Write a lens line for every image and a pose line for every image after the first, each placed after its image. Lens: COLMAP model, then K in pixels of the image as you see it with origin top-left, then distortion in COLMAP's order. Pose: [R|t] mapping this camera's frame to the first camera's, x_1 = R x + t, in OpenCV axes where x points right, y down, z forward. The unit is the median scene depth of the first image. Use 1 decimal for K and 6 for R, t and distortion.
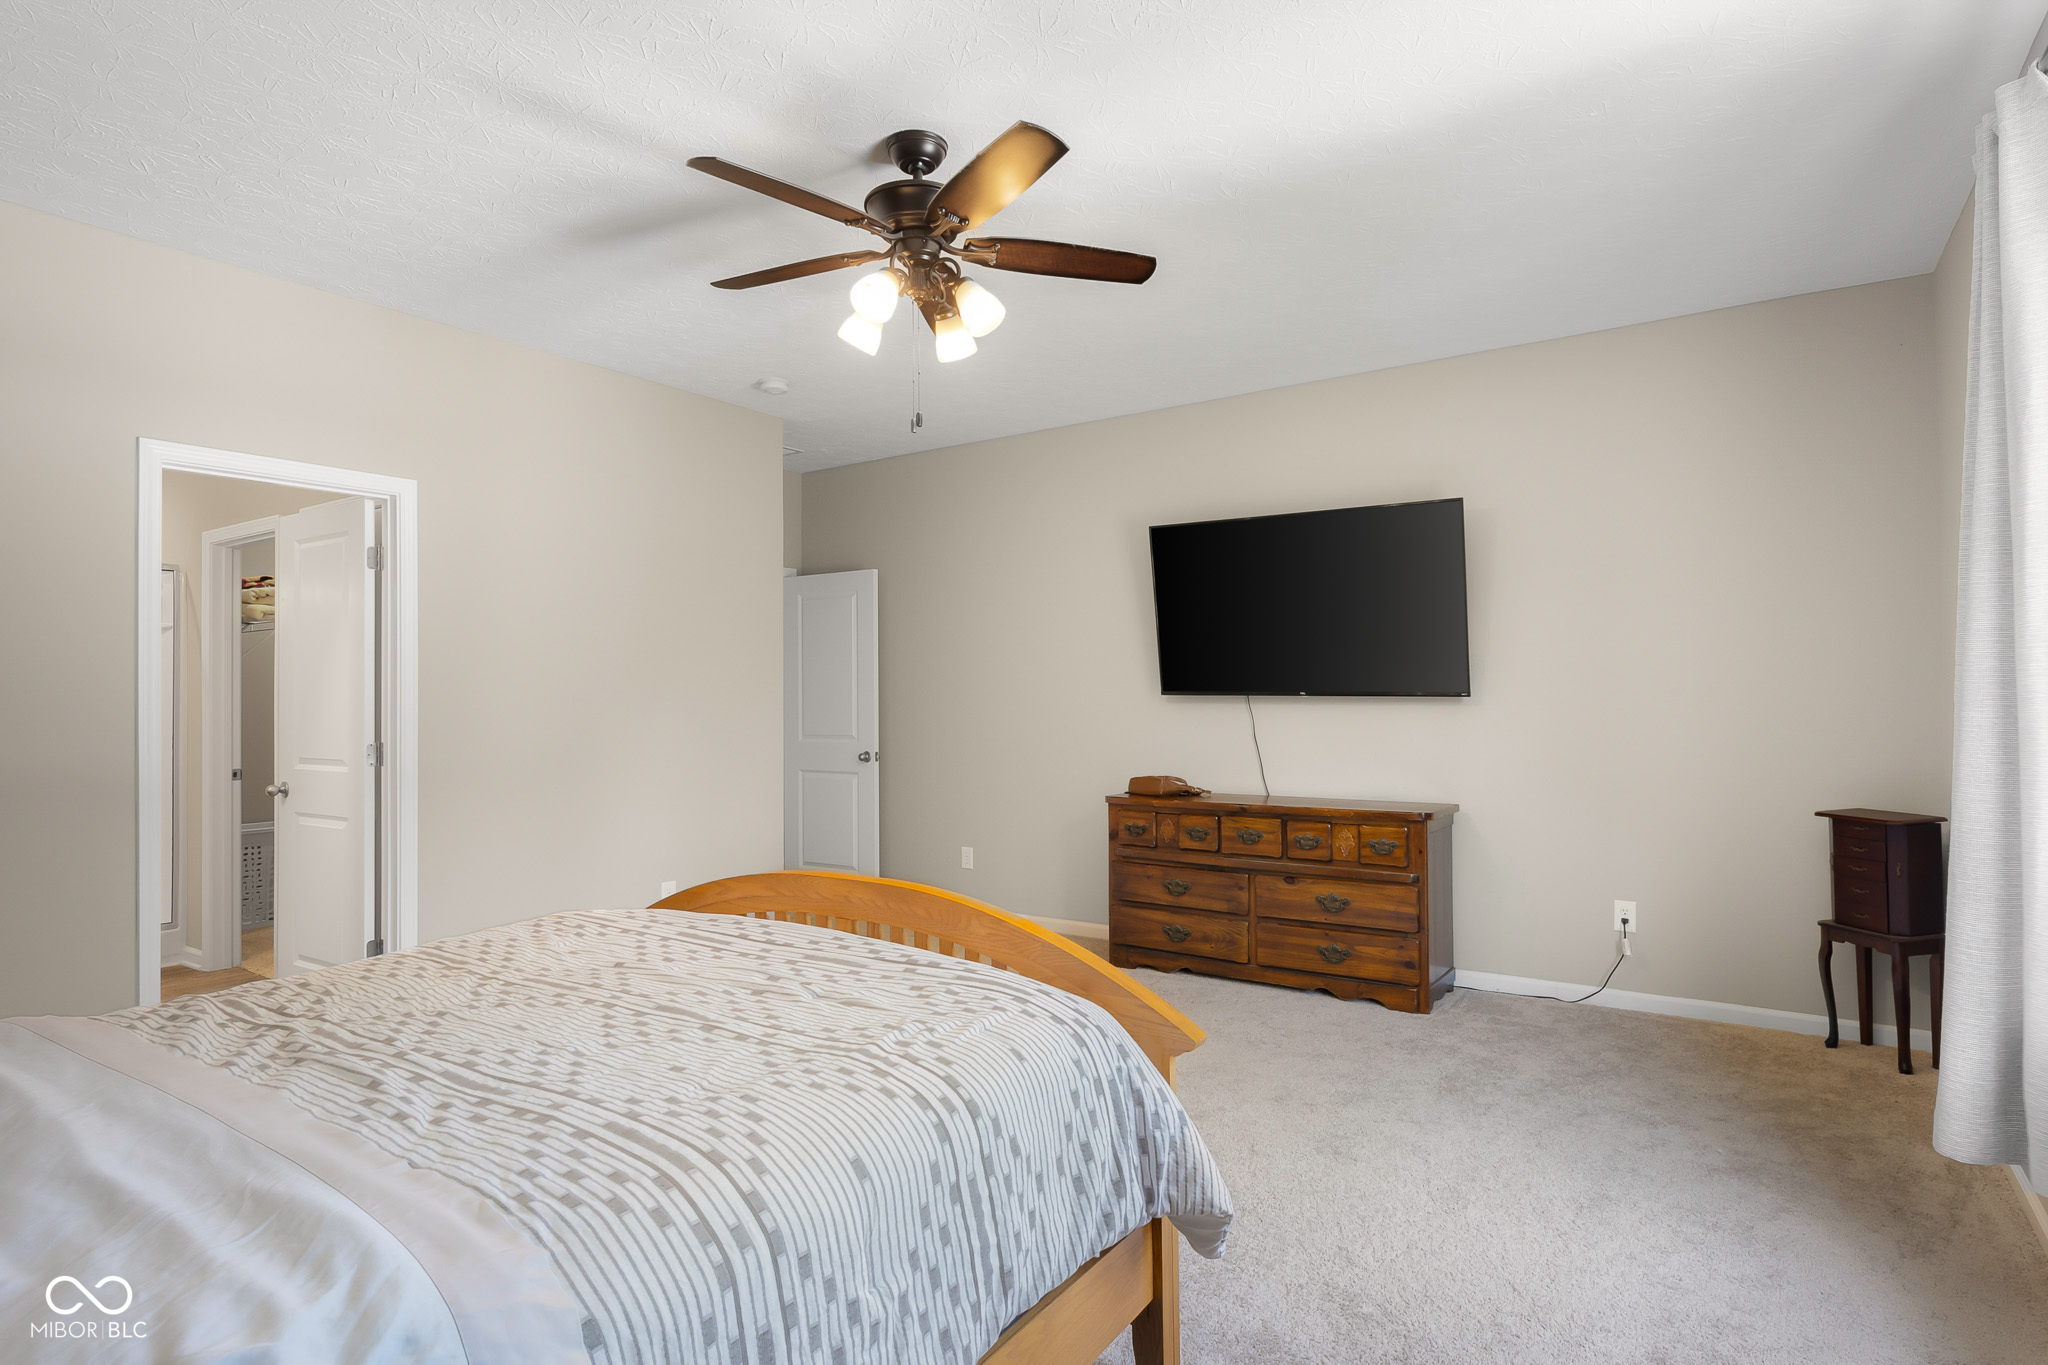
lens RADIAL K [[1074.7, 0, 1024.0], [0, 1074.7, 682.5], [0, 0, 1]] dist [0.002047, 0.000221]
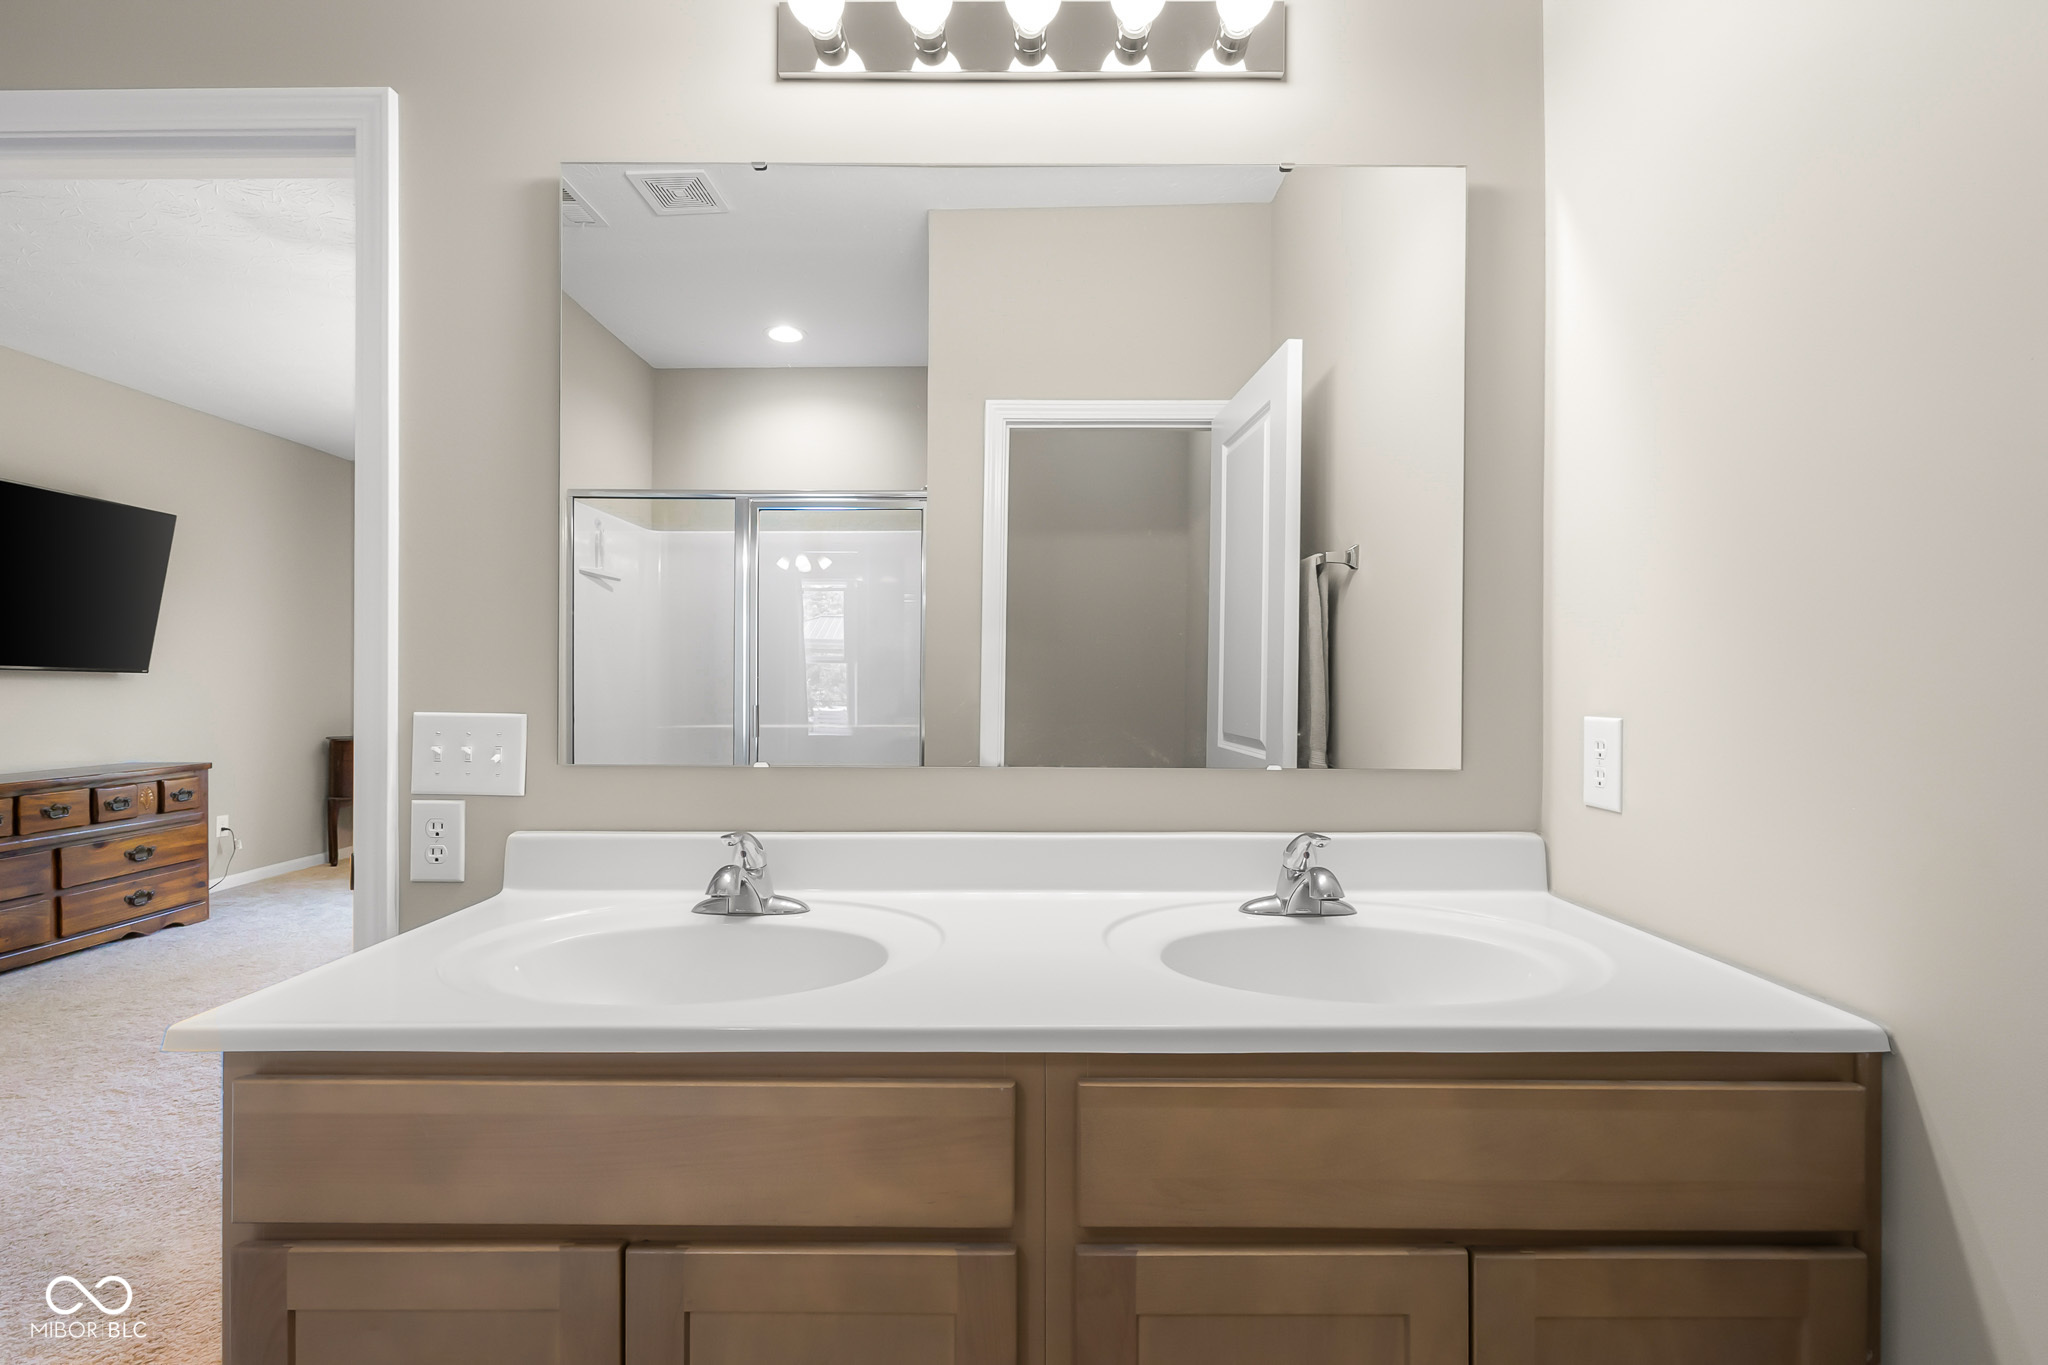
lens RADIAL K [[896.5, 0, 1024.0], [0, 896.5, 682.5], [0, 0, 1]] dist [0.001227, 0.000393]
pose [[-0.554550, 0.002135, 0.832148, -1.003379], [-0.011648, 0.999879, -0.010328, 0.026073], [-0.832069, -0.015421, -0.554458, 0.753813]]
